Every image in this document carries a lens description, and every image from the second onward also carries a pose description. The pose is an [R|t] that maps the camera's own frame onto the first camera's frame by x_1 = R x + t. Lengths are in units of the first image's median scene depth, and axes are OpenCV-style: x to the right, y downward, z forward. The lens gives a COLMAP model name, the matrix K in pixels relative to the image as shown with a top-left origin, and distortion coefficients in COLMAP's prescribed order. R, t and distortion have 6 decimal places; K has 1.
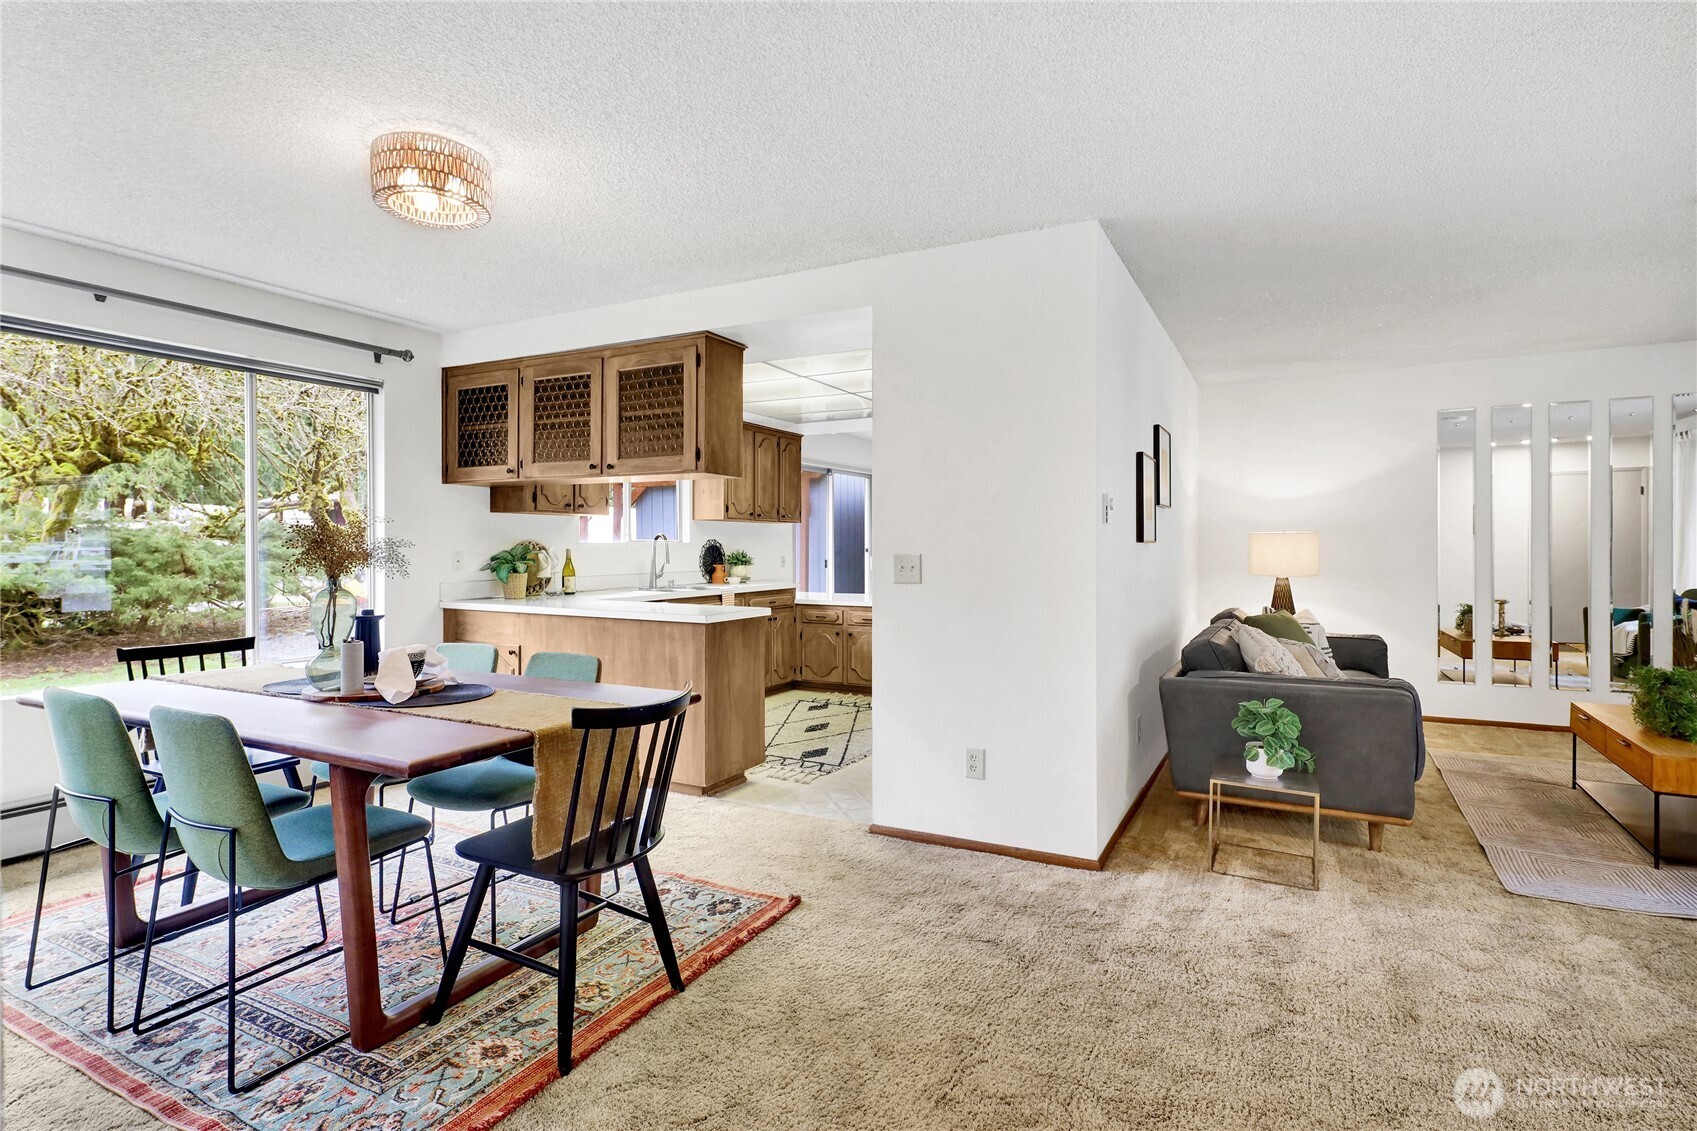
lens RADIAL K [[840.8, 0, 850.2], [0, 840.8, 543.3], [0, 0, 1]] dist [0.022586, -0.000683]
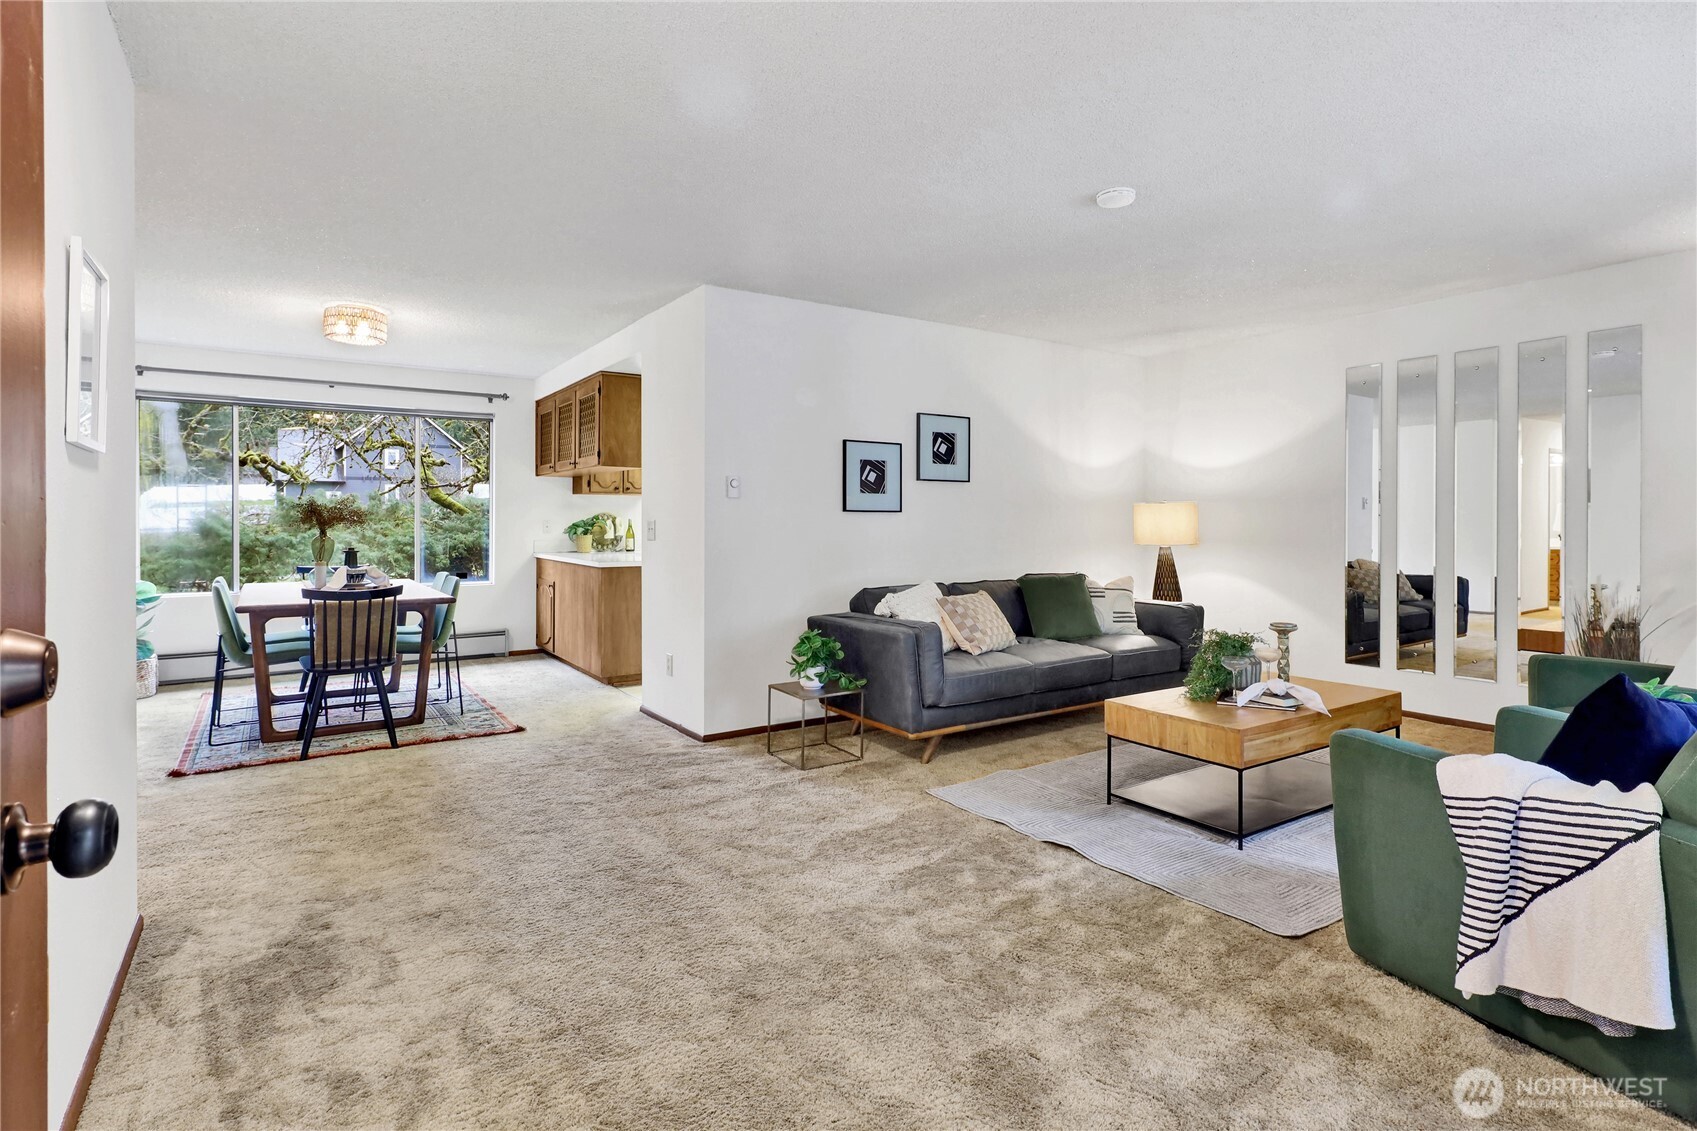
lens RADIAL K [[849.6, 0, 842.0], [0, 849.6, 522.6], [0, 0, 1]] dist [0.029377, -0.000062]
pose [[0.869331, 0.002908, -0.494222, 0.842651], [0.000090, 0.999982, 0.006042, 0.005752], [0.494231, -0.005297, 0.869315, -0.091255]]
